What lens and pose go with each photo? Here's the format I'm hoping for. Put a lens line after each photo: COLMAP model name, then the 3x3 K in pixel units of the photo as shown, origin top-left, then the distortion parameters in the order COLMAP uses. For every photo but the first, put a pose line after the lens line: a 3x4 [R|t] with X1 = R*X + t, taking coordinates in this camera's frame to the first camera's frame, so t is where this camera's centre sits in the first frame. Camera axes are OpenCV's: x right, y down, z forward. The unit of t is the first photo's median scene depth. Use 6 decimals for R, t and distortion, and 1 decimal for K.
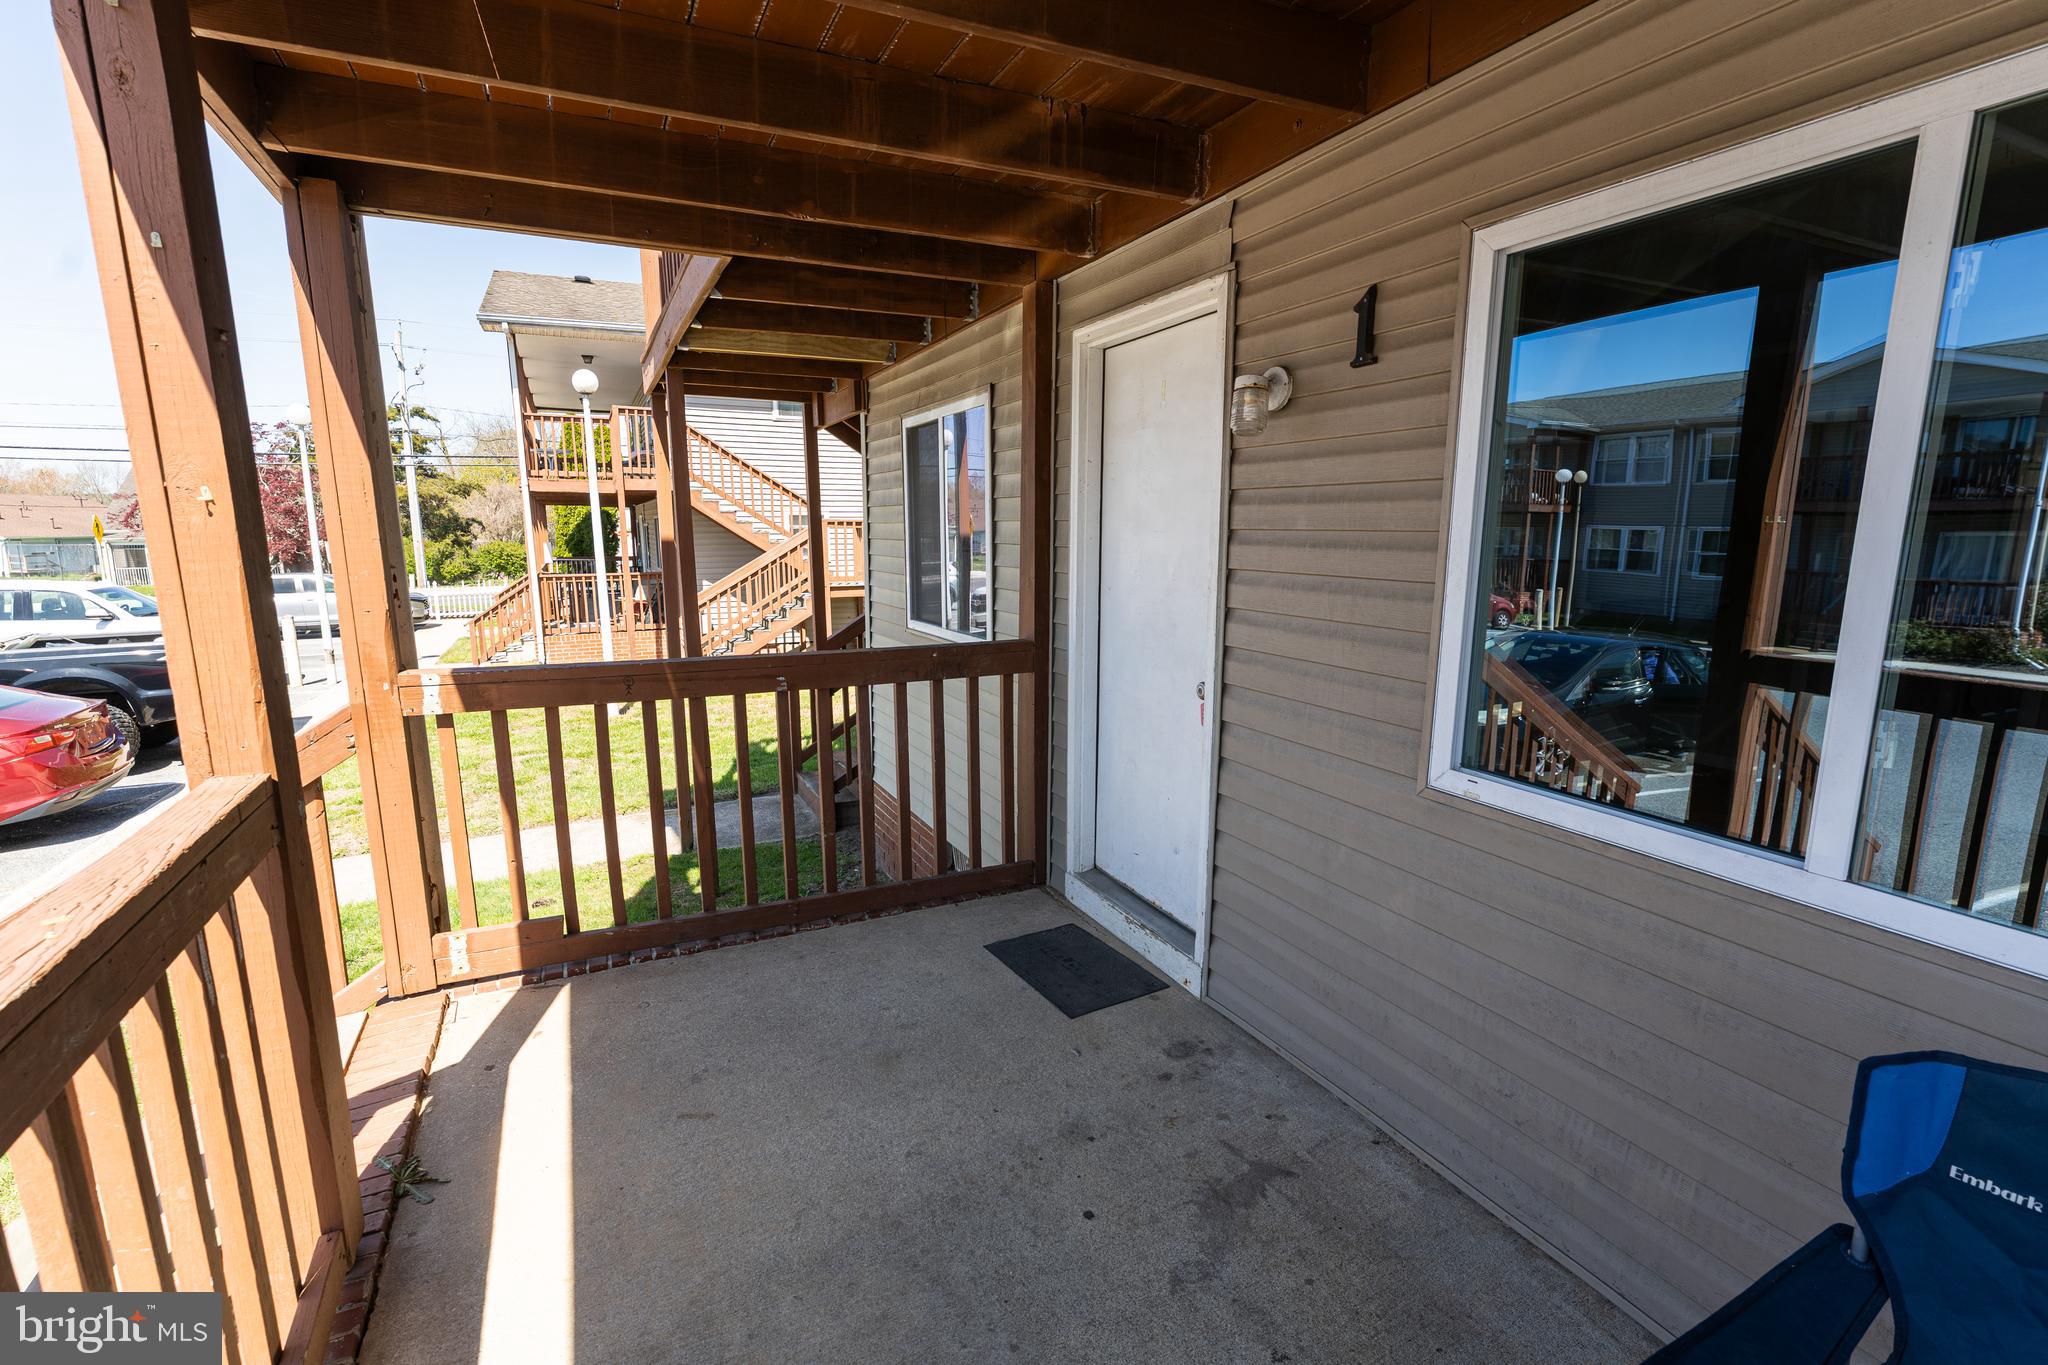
lens RADIAL K [[922.9, 0, 984.6], [0, 922.9, 695.2], [0, 0, 1]] dist [0.001032, -0.001305]
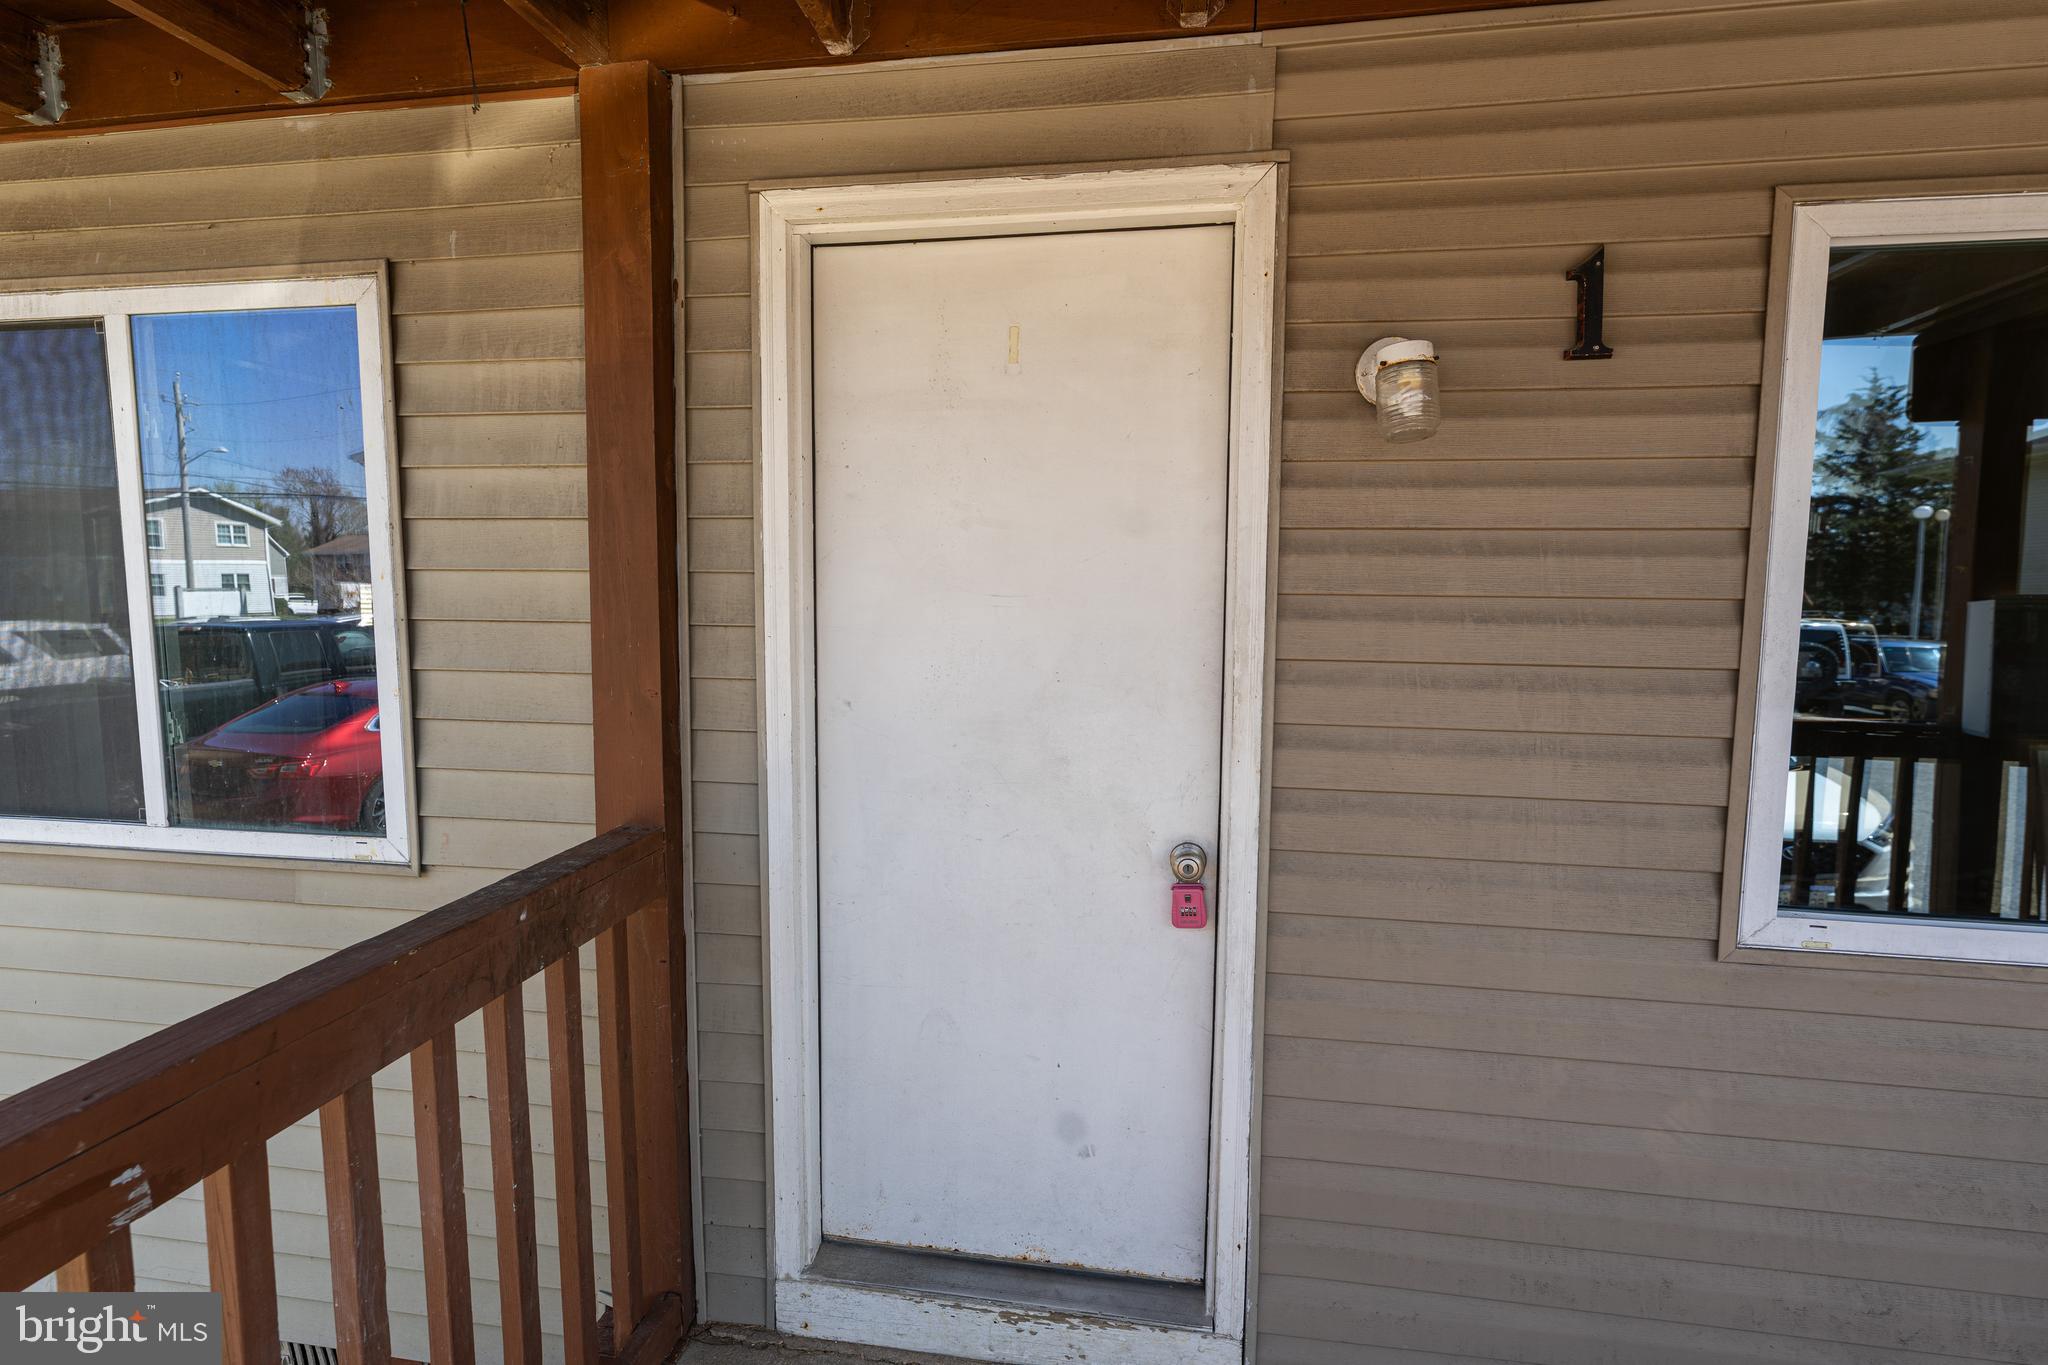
lens RADIAL K [[999.3, 0, 1021.0], [0, 999.3, 674.2], [0, 0, 1]] dist [0.000625, -0.000266]
pose [[0.544625, -0.074654, 0.835351, -0.343060], [0.144536, 0.989483, -0.005805, -0.138973], [-0.826131, 0.123900, 0.549687, 0.736574]]
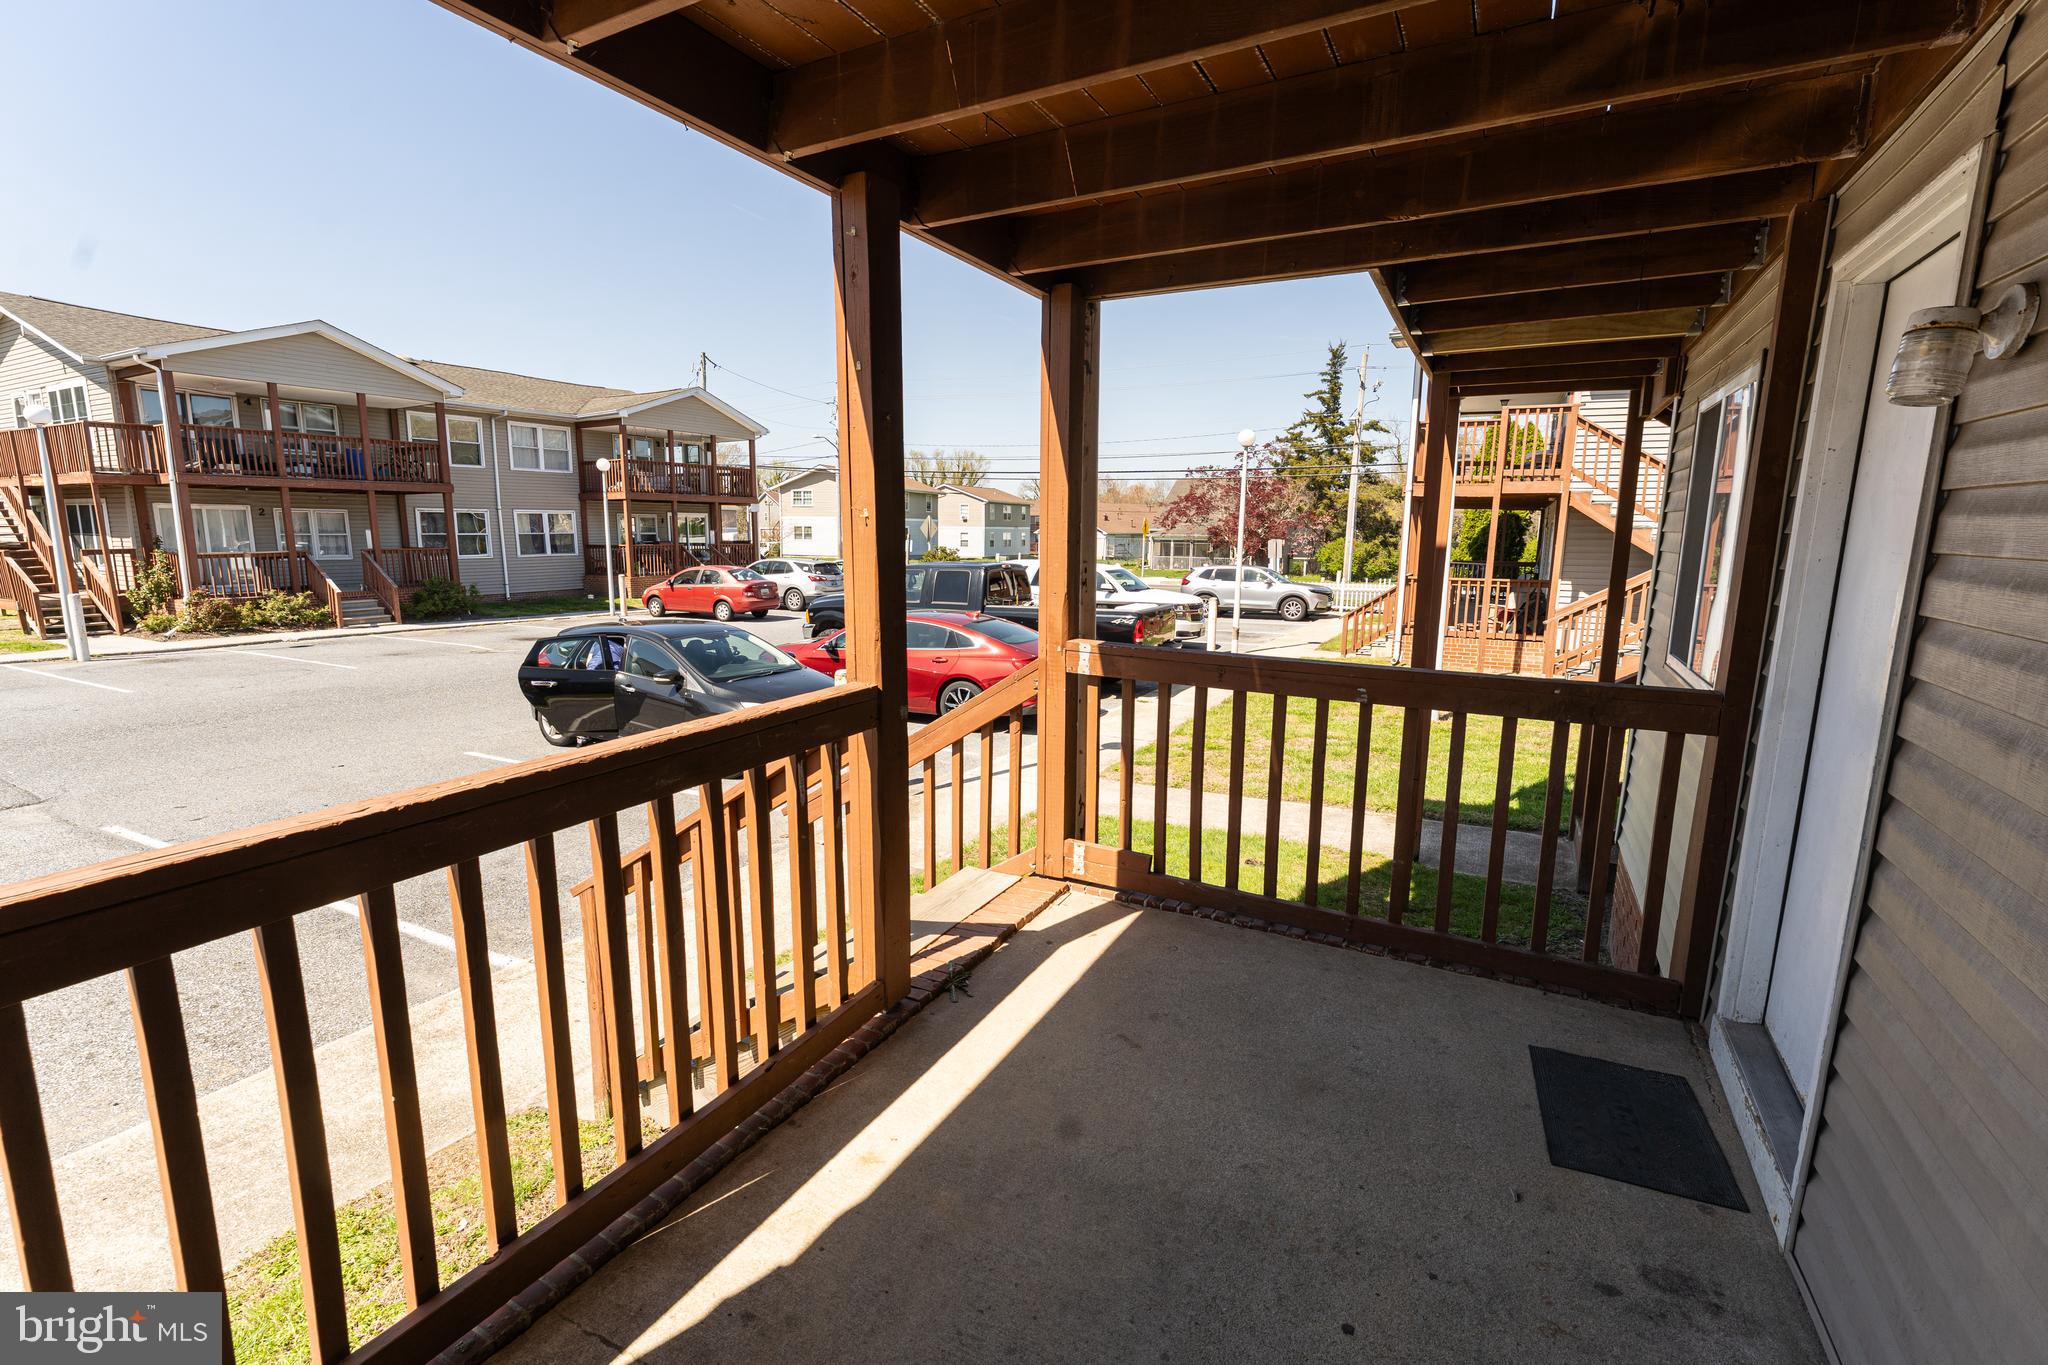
lens RADIAL K [[922.9, 0, 1030.5], [0, 922.9, 694.3], [0, 0, 1]] dist [0.001032, -0.001305]
pose [[0.592717, 0.152929, -0.790759, 0.382584], [-0.155363, 0.985078, 0.074056, -0.034169], [0.790284, 0.078960, 0.607632, 0.131266]]
